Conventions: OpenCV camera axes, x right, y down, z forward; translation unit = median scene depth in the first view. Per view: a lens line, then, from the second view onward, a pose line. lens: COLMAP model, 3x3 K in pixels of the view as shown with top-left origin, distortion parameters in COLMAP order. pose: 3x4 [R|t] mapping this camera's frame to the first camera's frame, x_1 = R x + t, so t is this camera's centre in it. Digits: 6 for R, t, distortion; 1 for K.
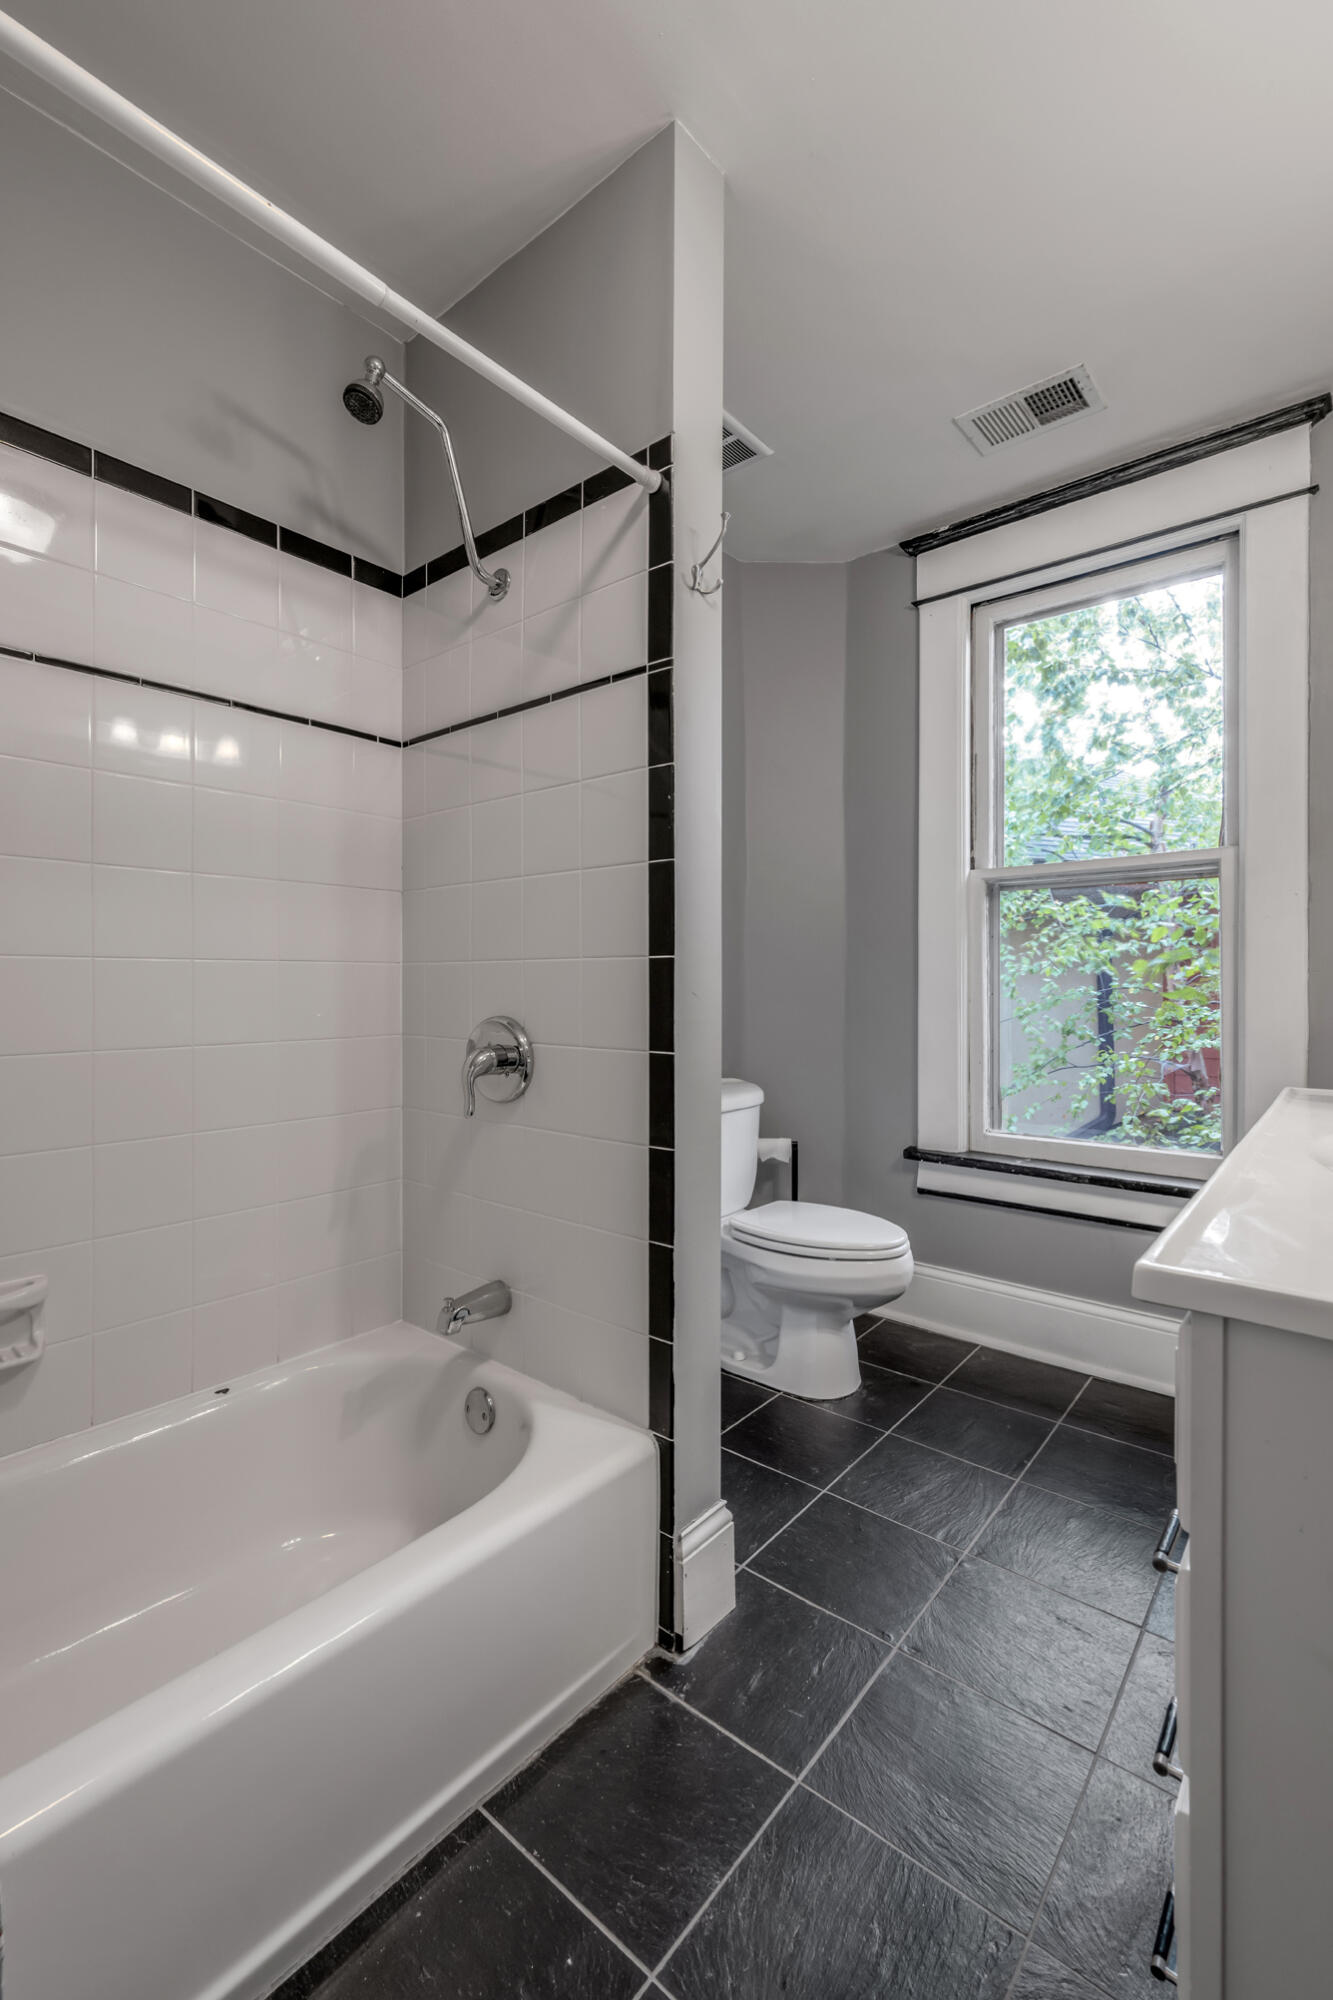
lens RADIAL K [[864.6, 0, 675.9], [0, 864.6, 991.3], [0, 0, 1]] dist [-0.001916, -0.000221]
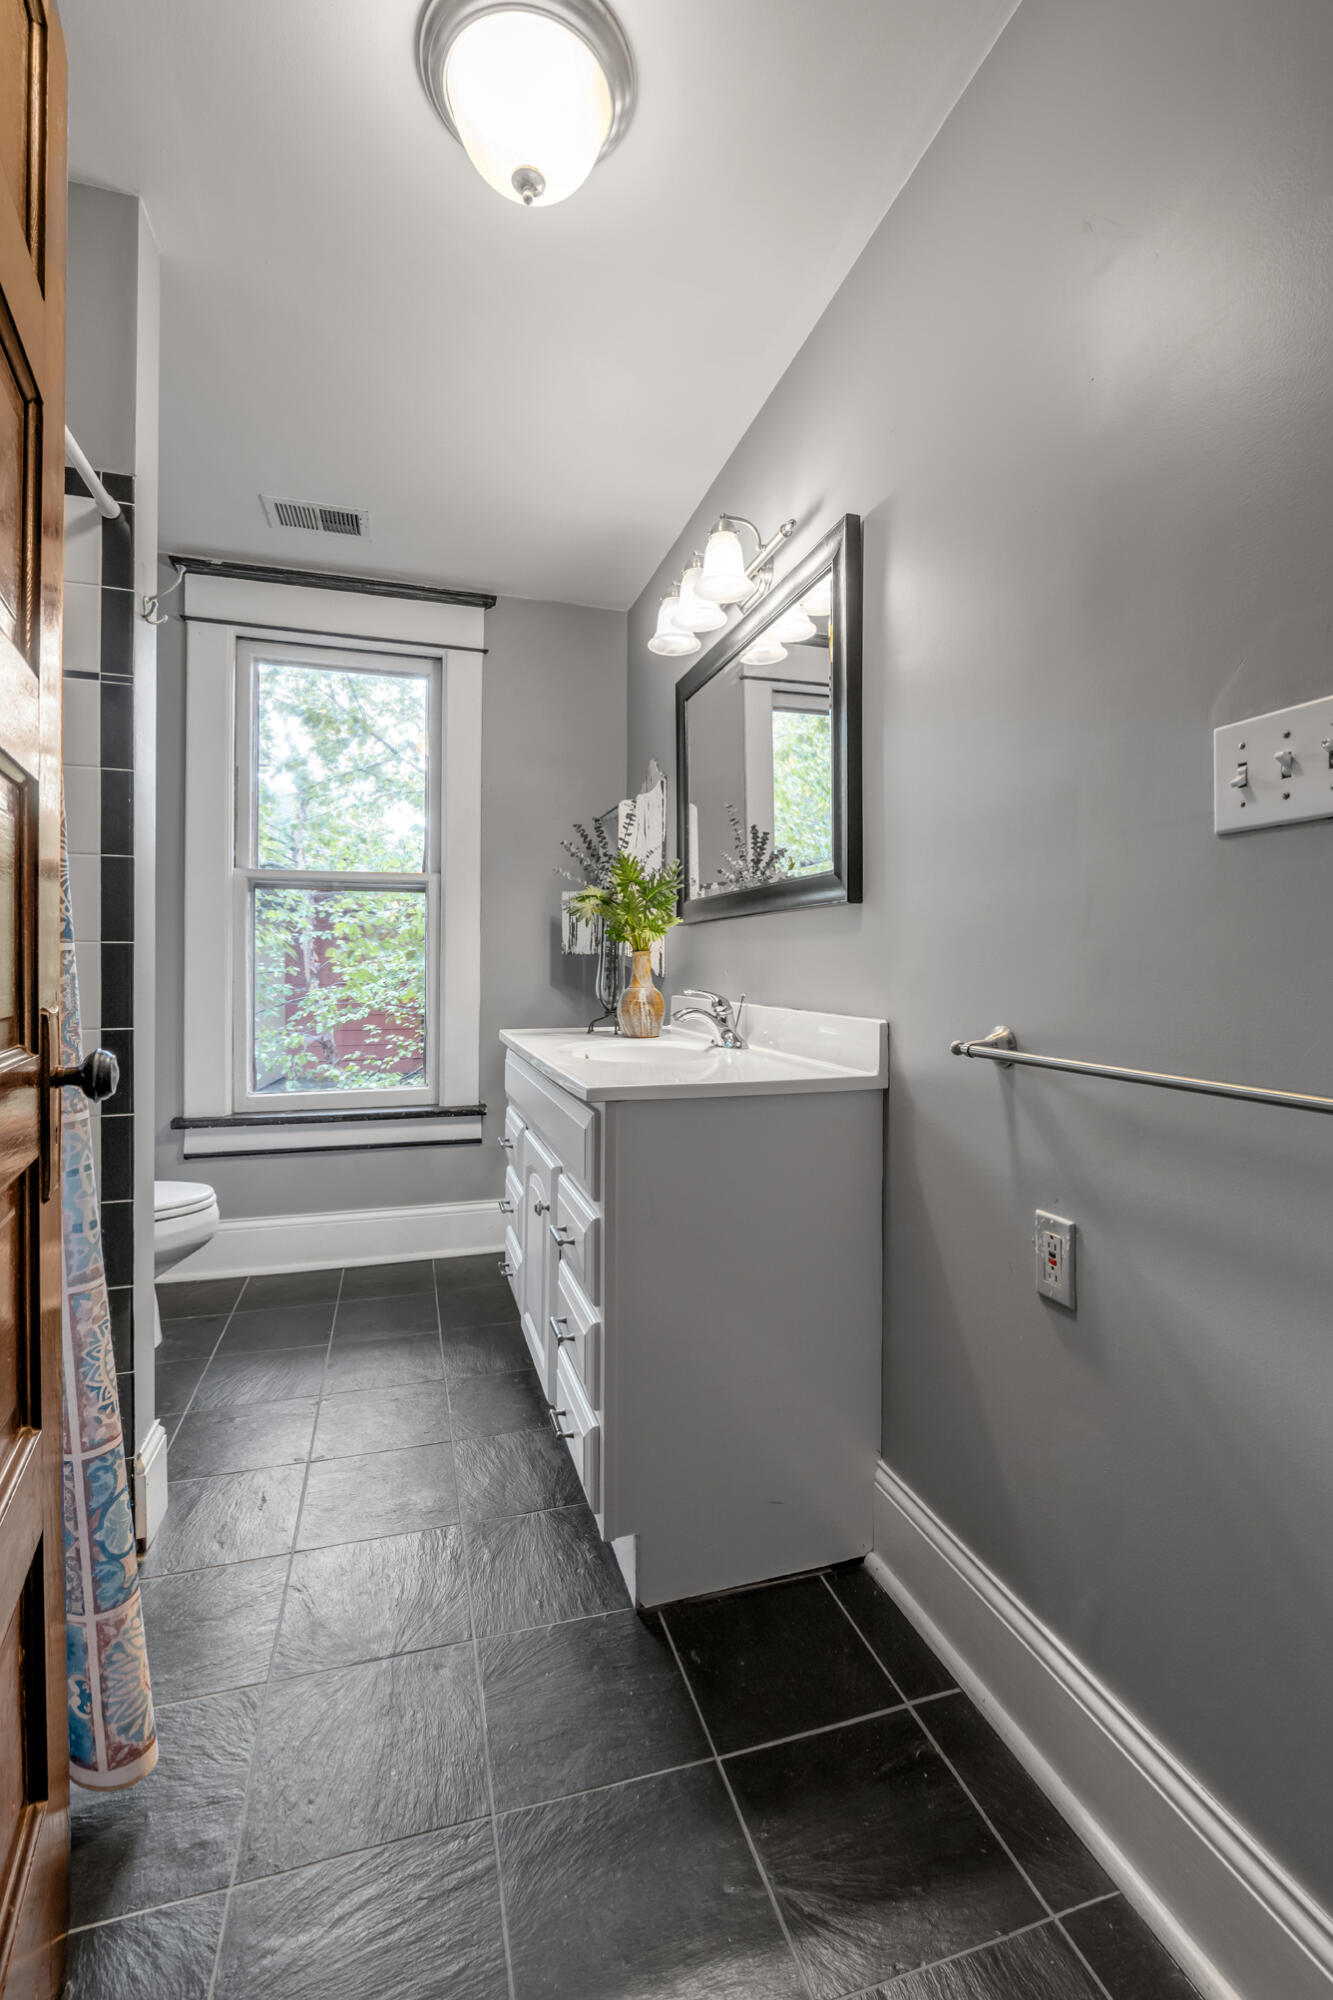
lens RADIAL K [[803.4, 0, 666.5], [0, 803.4, 1000.0], [0, 0, 1]] dist [-0.001381, -0.000078]
pose [[0.563215, -0.030942, 0.825731, -0.260020], [0.004365, 0.999396, 0.034472, 0.000764], [-0.826299, -0.015811, 0.563010, -0.088391]]
